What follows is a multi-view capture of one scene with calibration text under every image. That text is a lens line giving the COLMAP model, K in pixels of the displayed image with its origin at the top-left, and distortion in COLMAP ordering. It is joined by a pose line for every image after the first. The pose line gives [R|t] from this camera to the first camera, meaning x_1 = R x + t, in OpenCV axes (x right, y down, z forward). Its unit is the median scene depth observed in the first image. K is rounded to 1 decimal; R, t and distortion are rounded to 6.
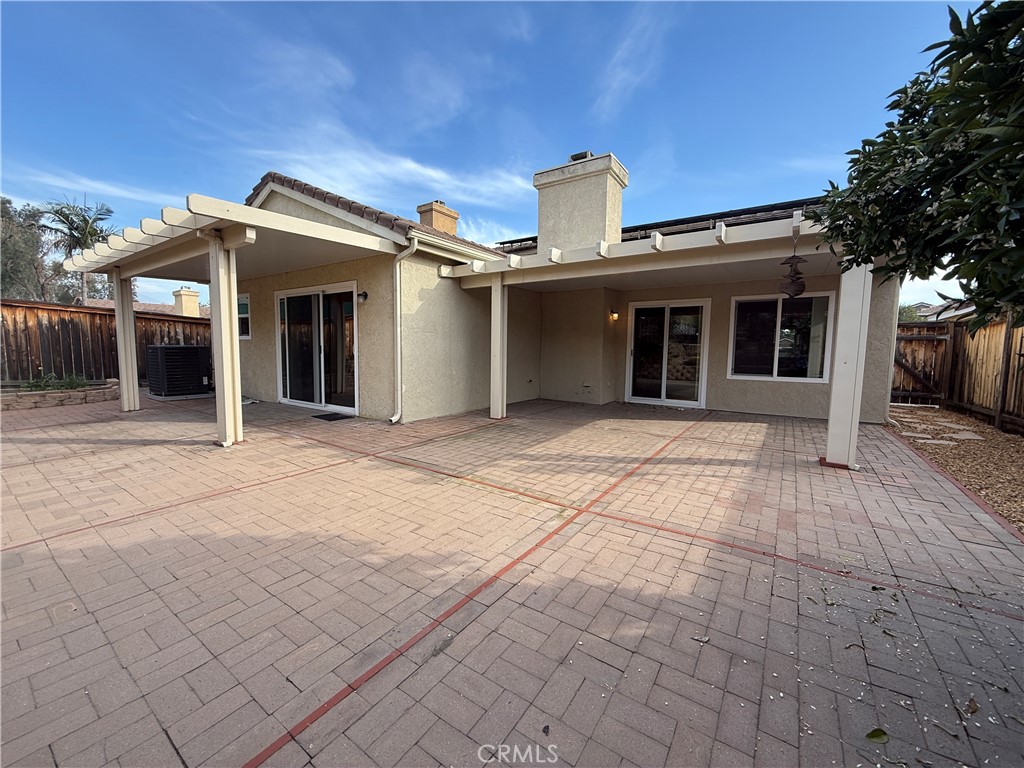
lens RADIAL K [[410.1, 0, 509.1], [0, 410.1, 381.5], [0, 0, 1]] dist [-0.000938, 0.000029]
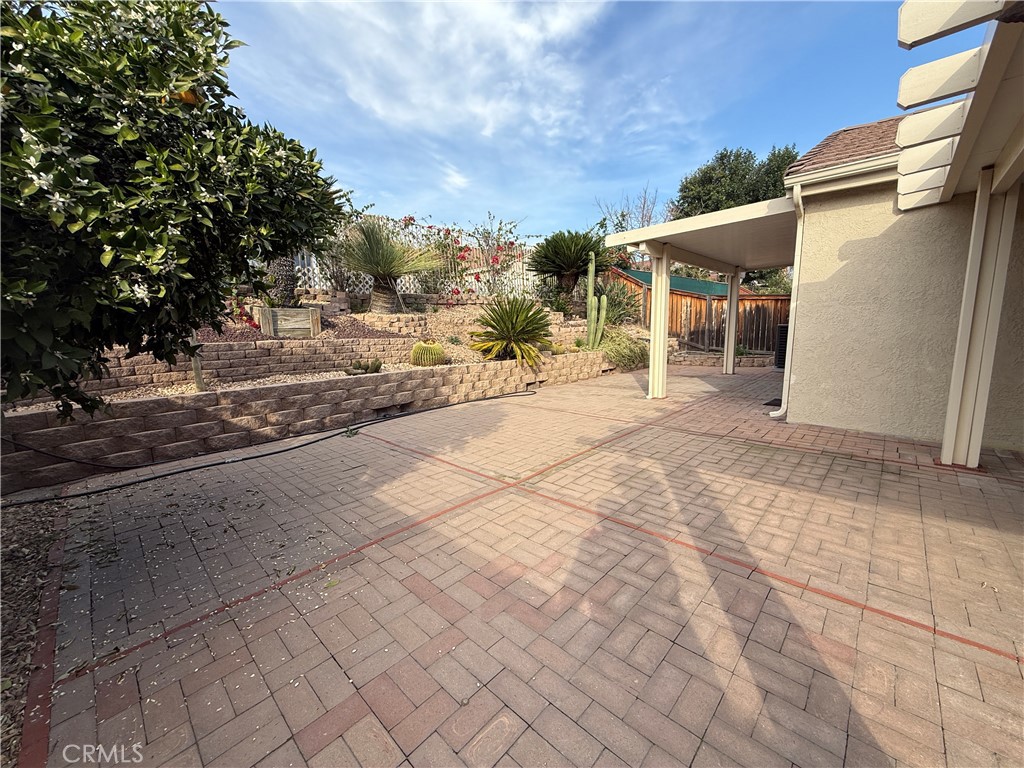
lens RADIAL K [[410.1, 0, 509.8], [0, 410.1, 384.6], [0, 0, 1]] dist [-0.000938, 0.000029]
pose [[-0.161841, 0.135174, -0.977515, 1.007053], [-0.064367, 0.987018, 0.147145, -0.089731], [0.984715, 0.086734, -0.151039, 0.947391]]
